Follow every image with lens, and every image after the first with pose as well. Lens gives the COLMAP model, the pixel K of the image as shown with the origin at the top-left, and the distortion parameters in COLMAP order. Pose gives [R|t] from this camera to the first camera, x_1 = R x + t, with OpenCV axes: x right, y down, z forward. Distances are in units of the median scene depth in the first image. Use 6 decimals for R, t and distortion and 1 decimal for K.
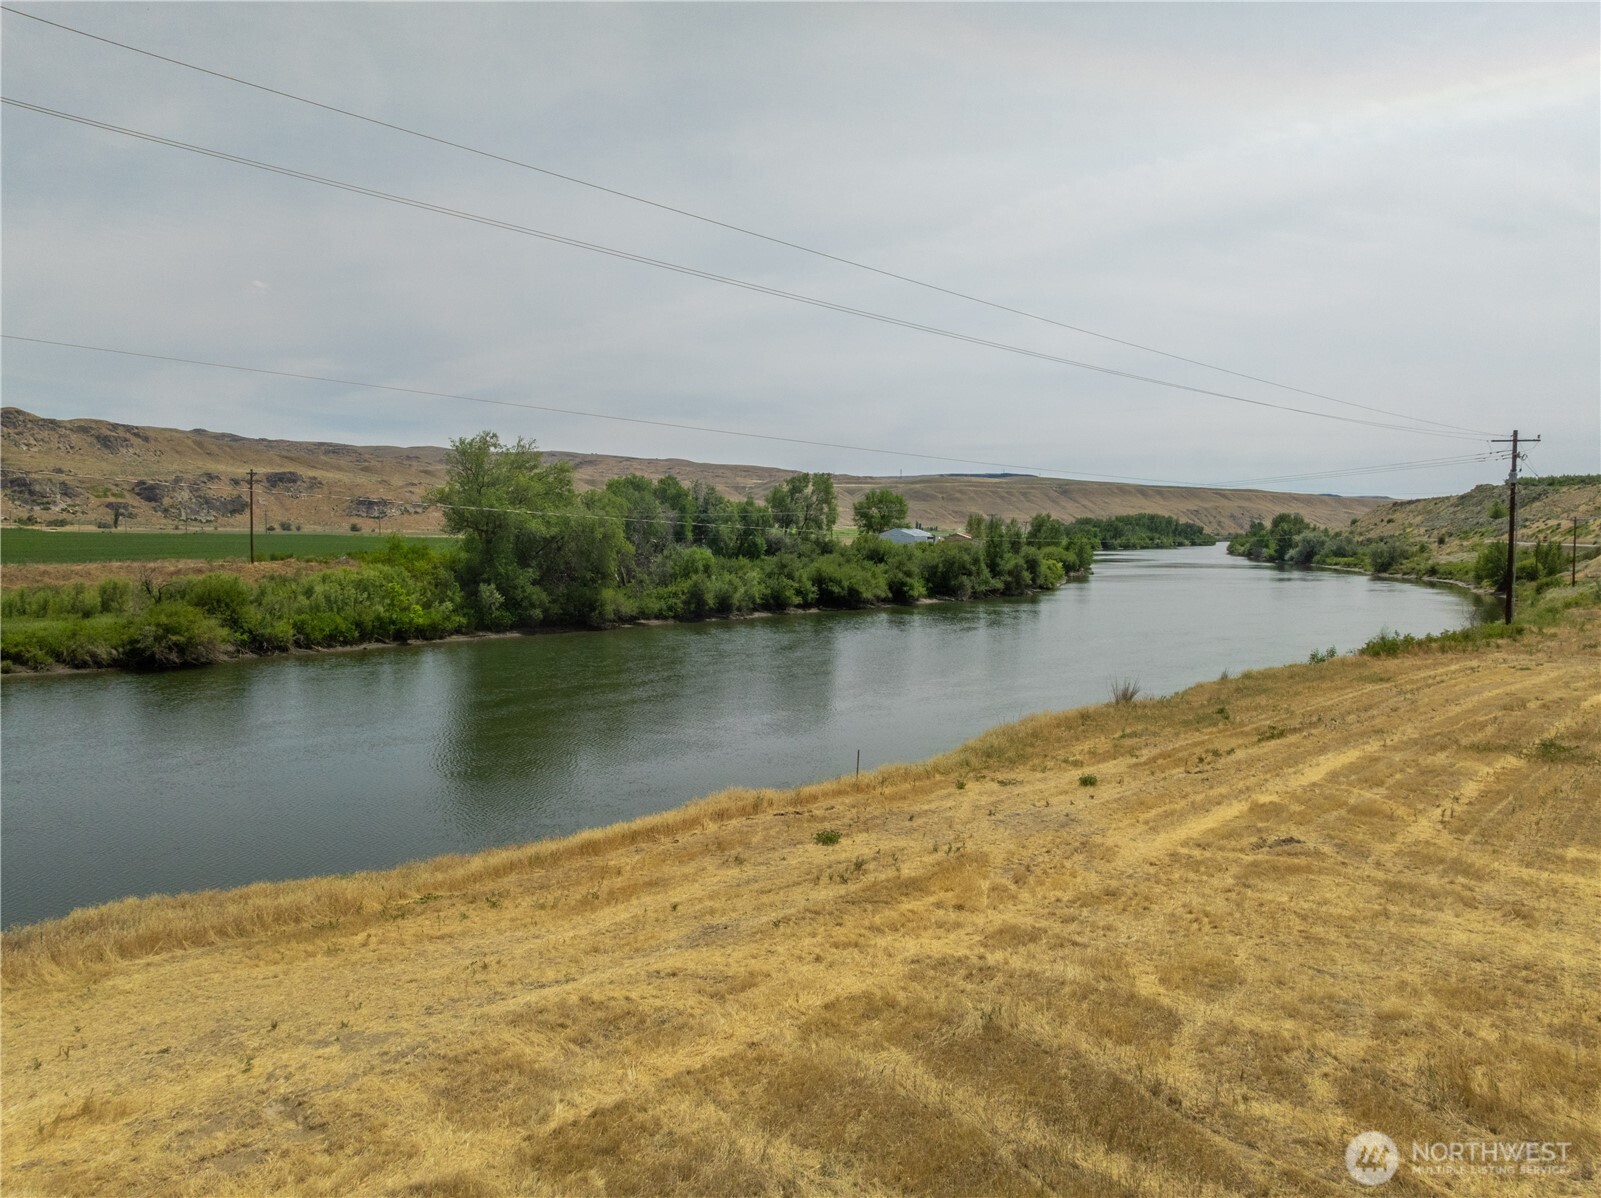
lens RADIAL K [[1128.3, 0, 802.0], [0, 1128.3, 604.5], [0, 0, 1]] dist [-0.041202, 0.006949]
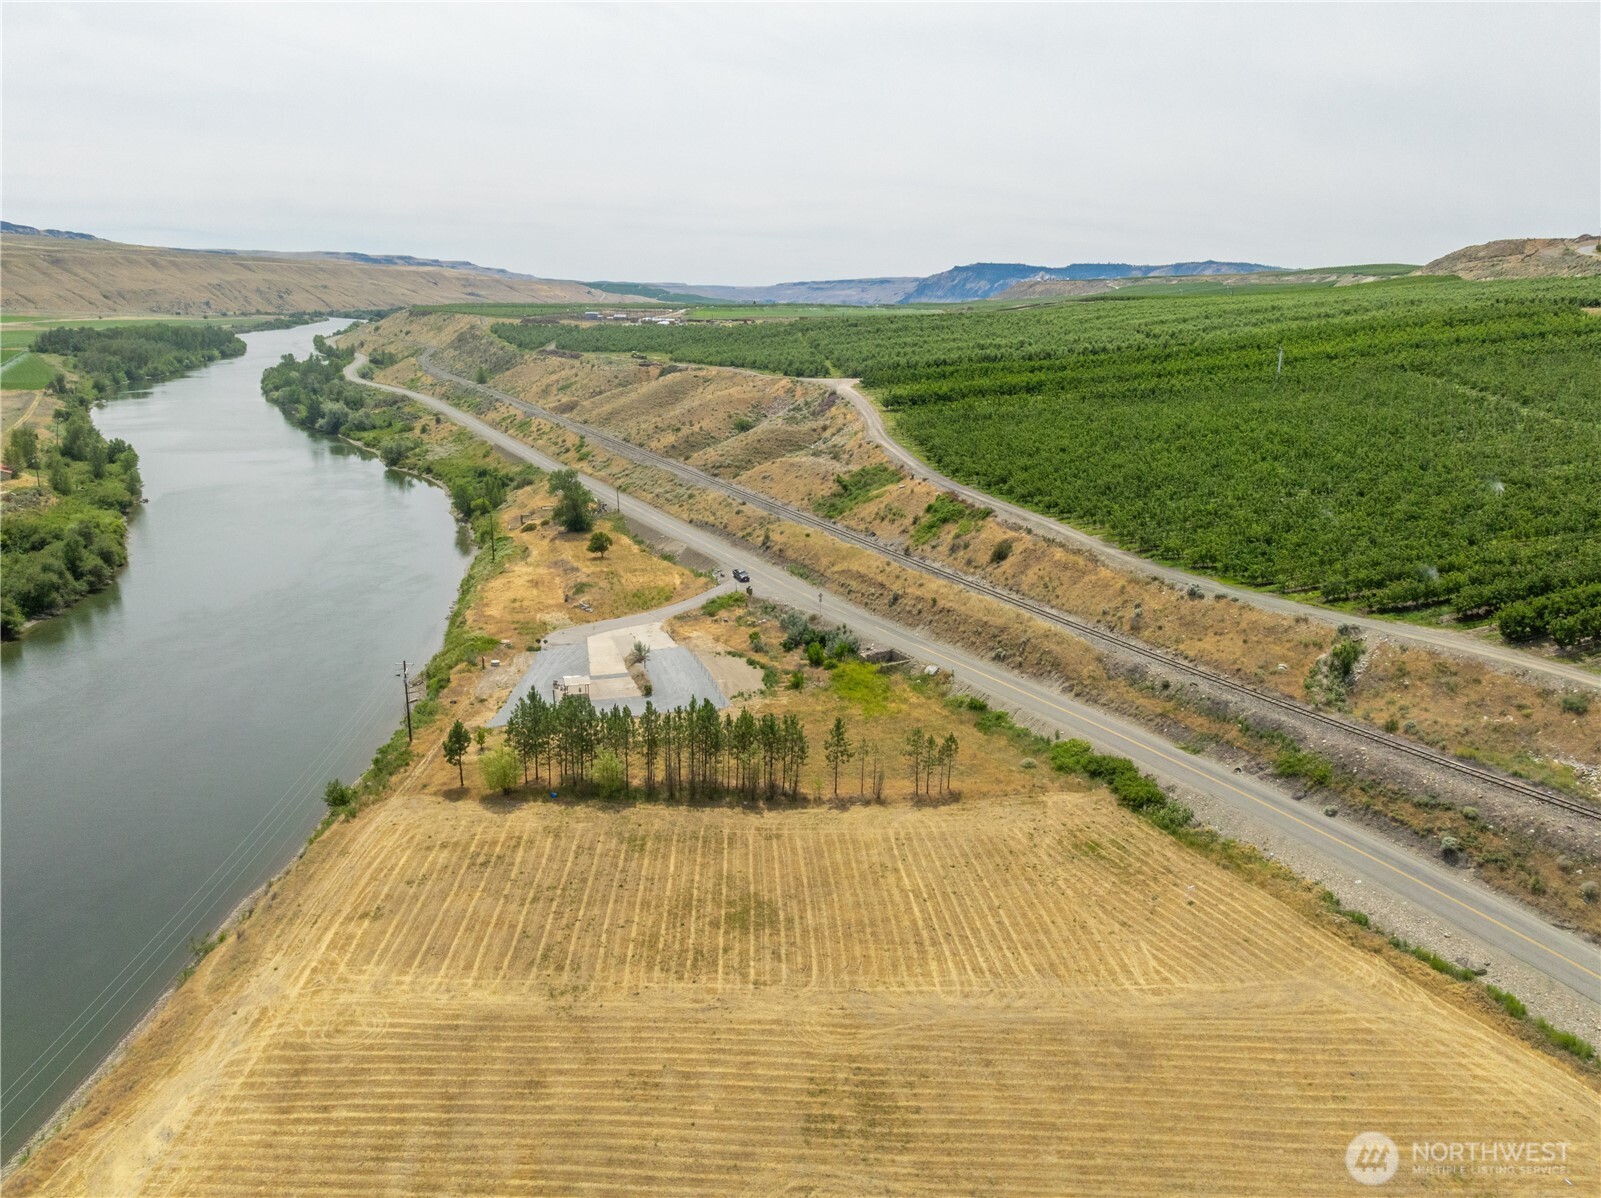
lens RADIAL K [[1128.3, 0, 804.7], [0, 1128.3, 596.2], [0, 0, 1]] dist [-0.041202, 0.006949]
pose [[0.692334, -0.178276, 0.699208, -0.124901], [0.031264, 0.975500, 0.217765, -0.242514], [-0.720899, -0.128906, 0.680946, -0.373705]]
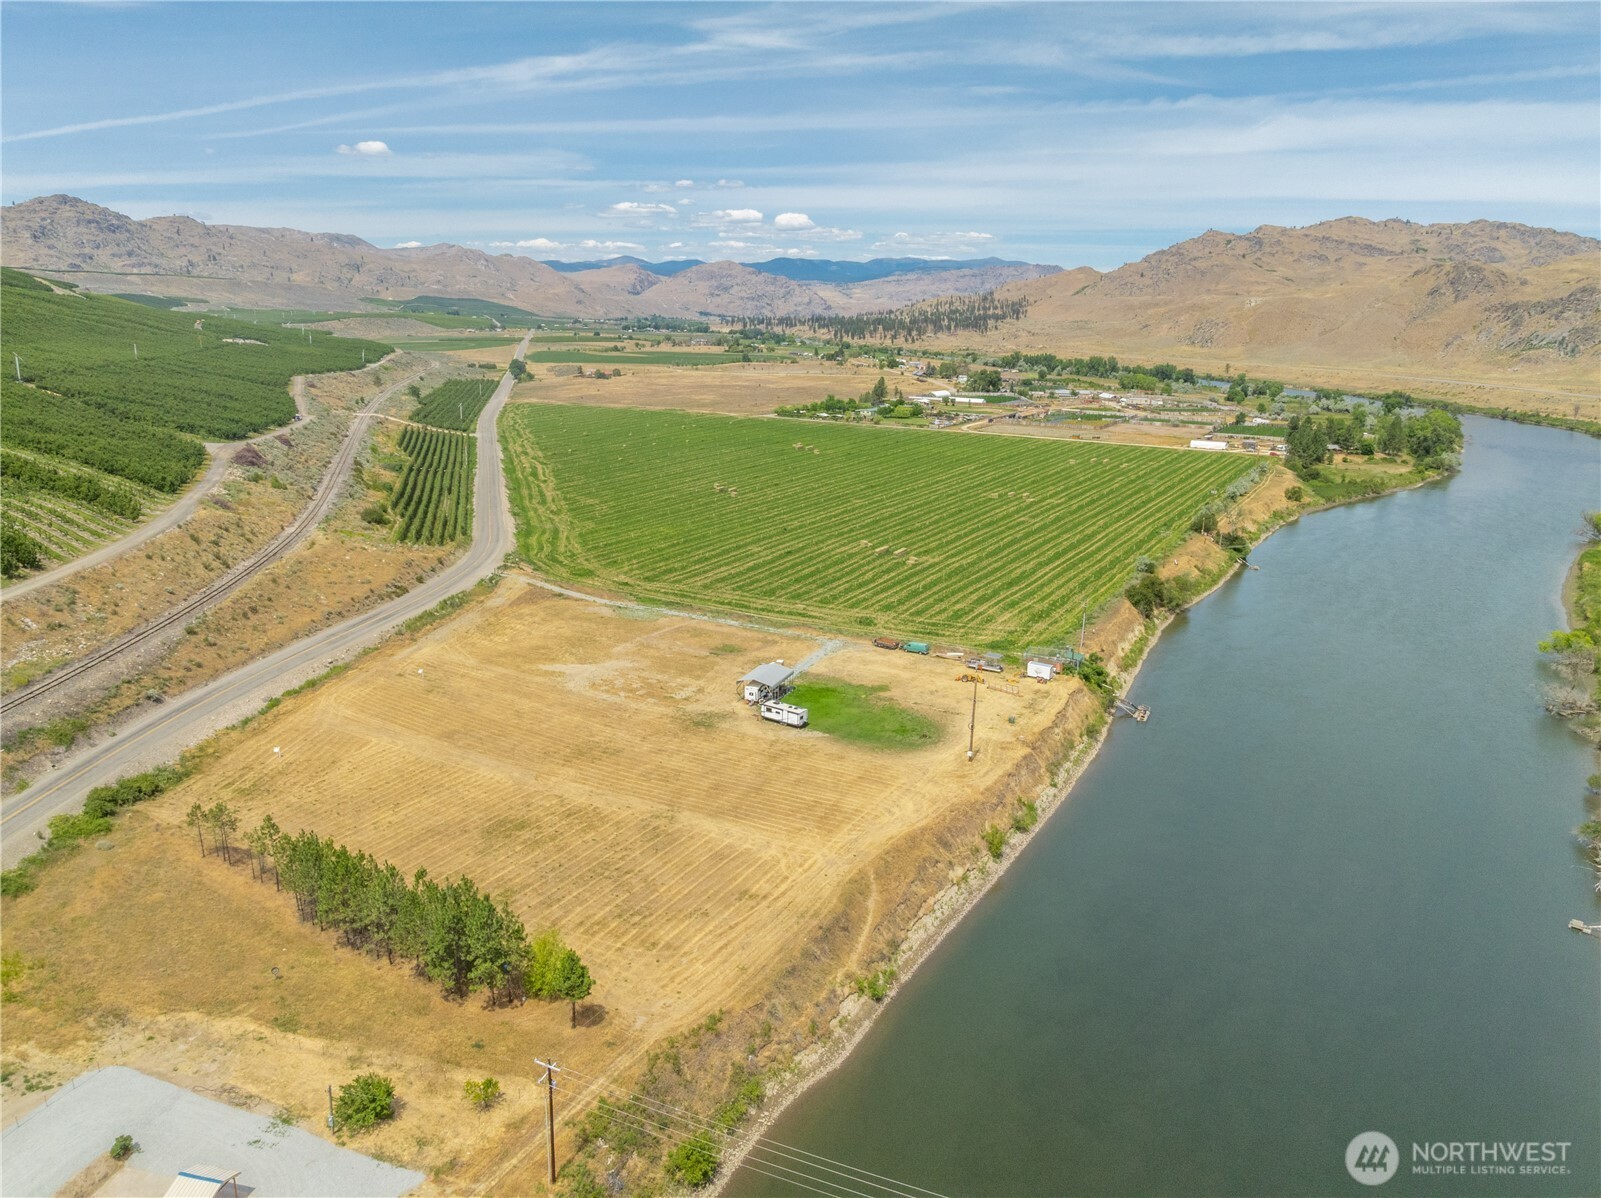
lens RADIAL K [[1128.3, 0, 806.1], [0, 1128.3, 595.7], [0, 0, 1]] dist [-0.041202, 0.006949]
pose [[-0.962630, 0.034664, -0.268592, 0.215063], [-0.049941, 0.952045, 0.301856, -0.348527], [0.266175, 0.303989, -0.914736, 0.673081]]
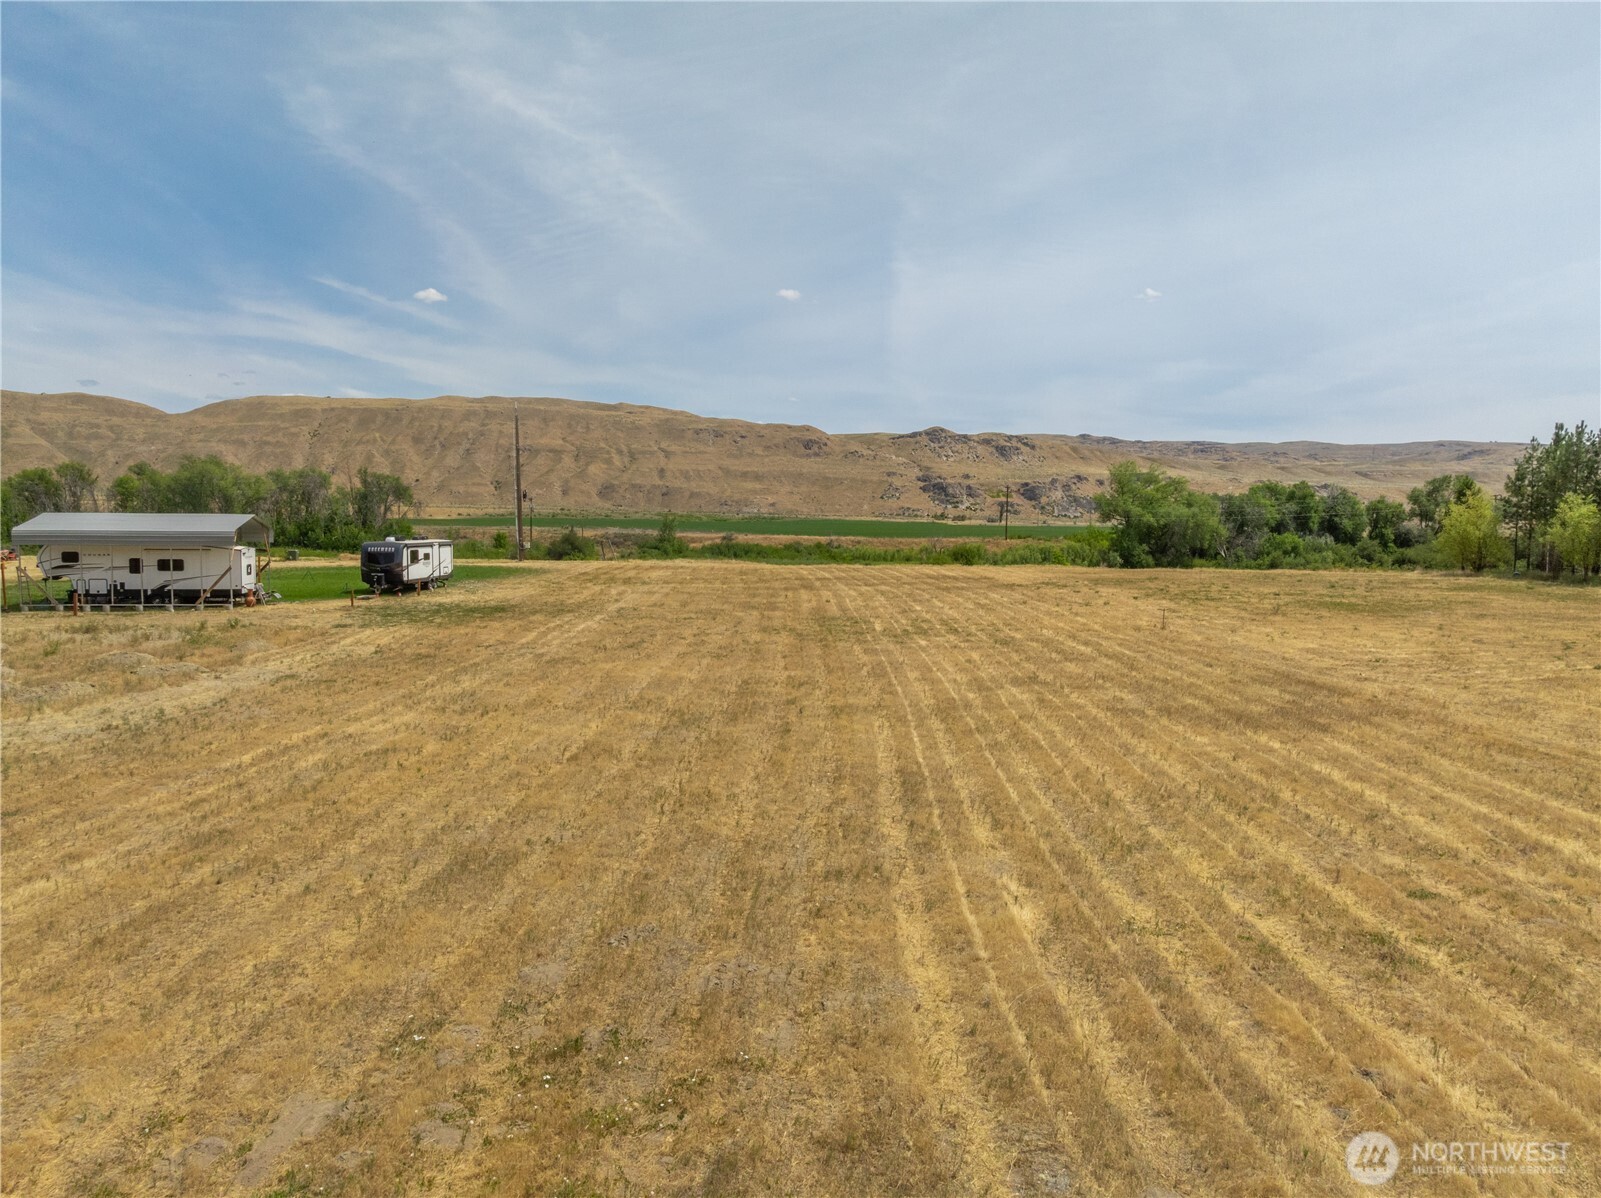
lens RADIAL K [[1128.3, 0, 802.0], [0, 1128.3, 598.2], [0, 0, 1]] dist [-0.041202, 0.006949]
pose [[0.737707, 0.046444, -0.673521, 0.298967], [-0.048058, 0.998713, 0.016231, 0.026339], [0.673408, 0.020394, 0.738990, -0.324400]]
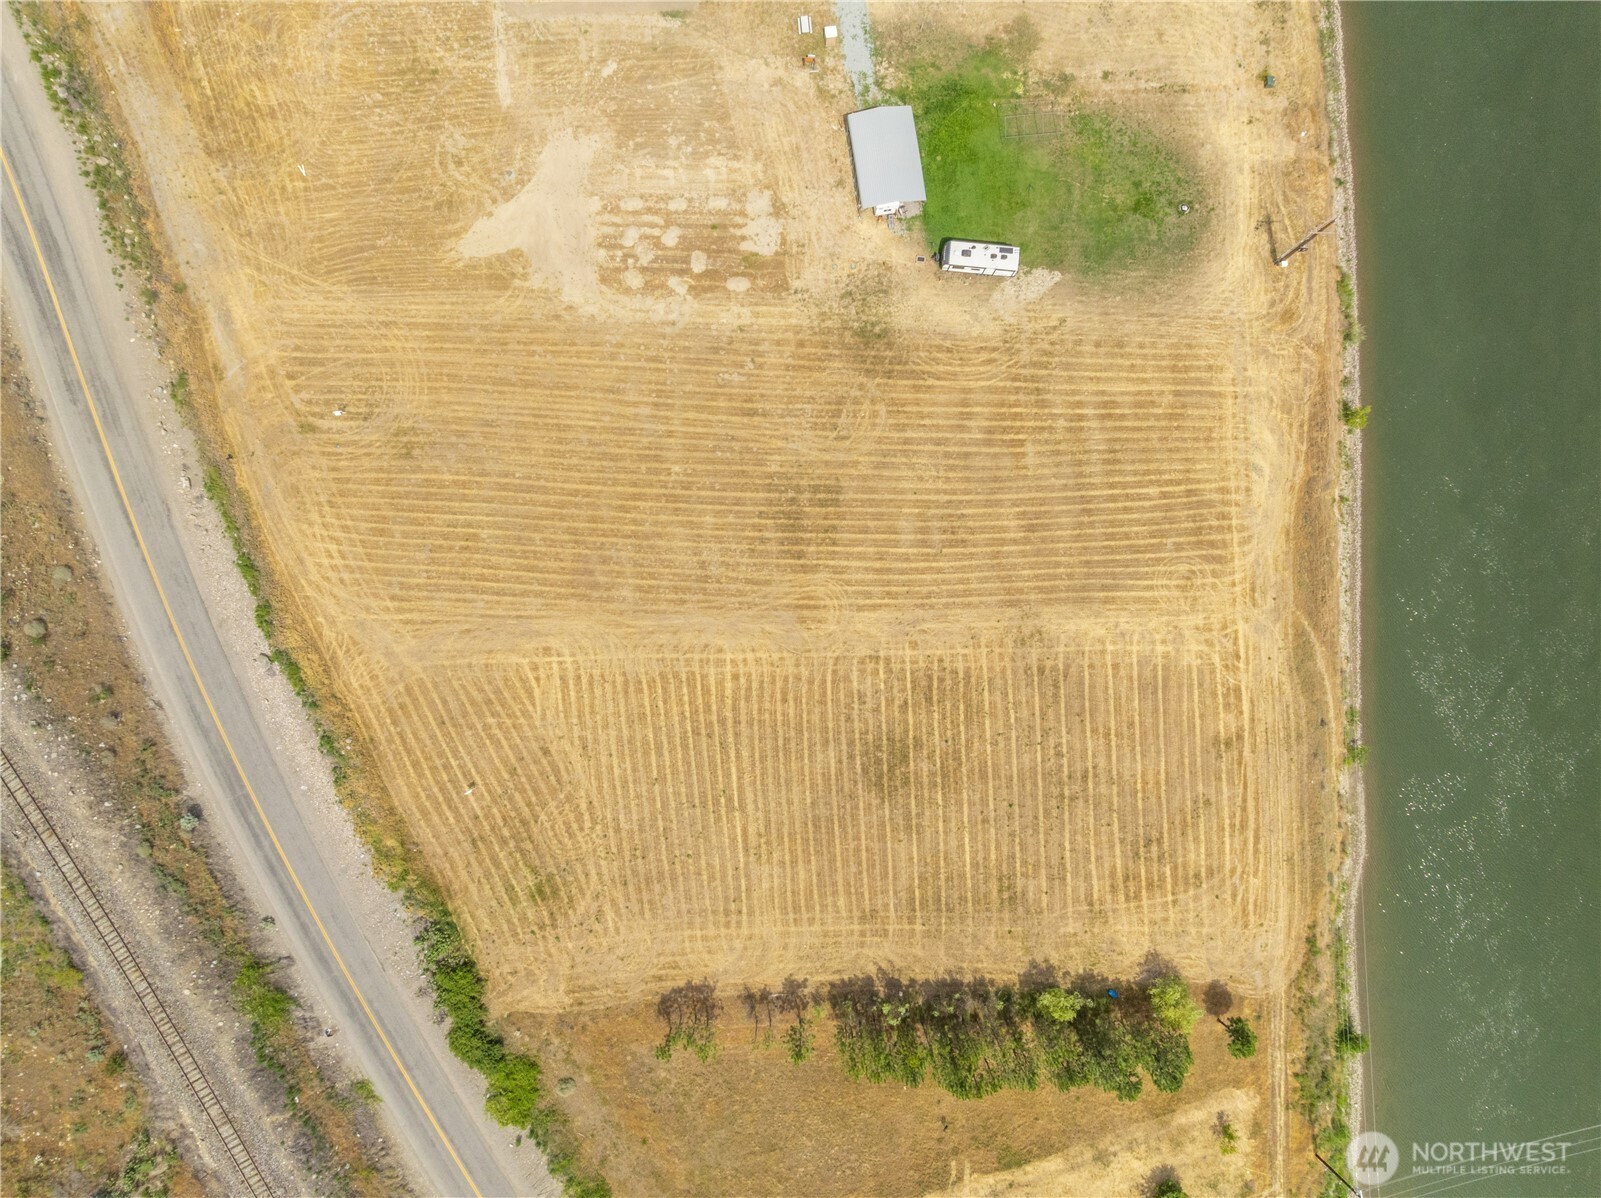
lens RADIAL K [[1128.3, 0, 803.2], [0, 1128.3, 595.3], [0, 0, 1]] dist [-0.041202, 0.006949]
pose [[-0.698077, 0.715185, -0.034634, 0.198768], [-0.077415, -0.027301, 0.996625, -0.565304], [0.711826, 0.698402, 0.074424, -0.141797]]
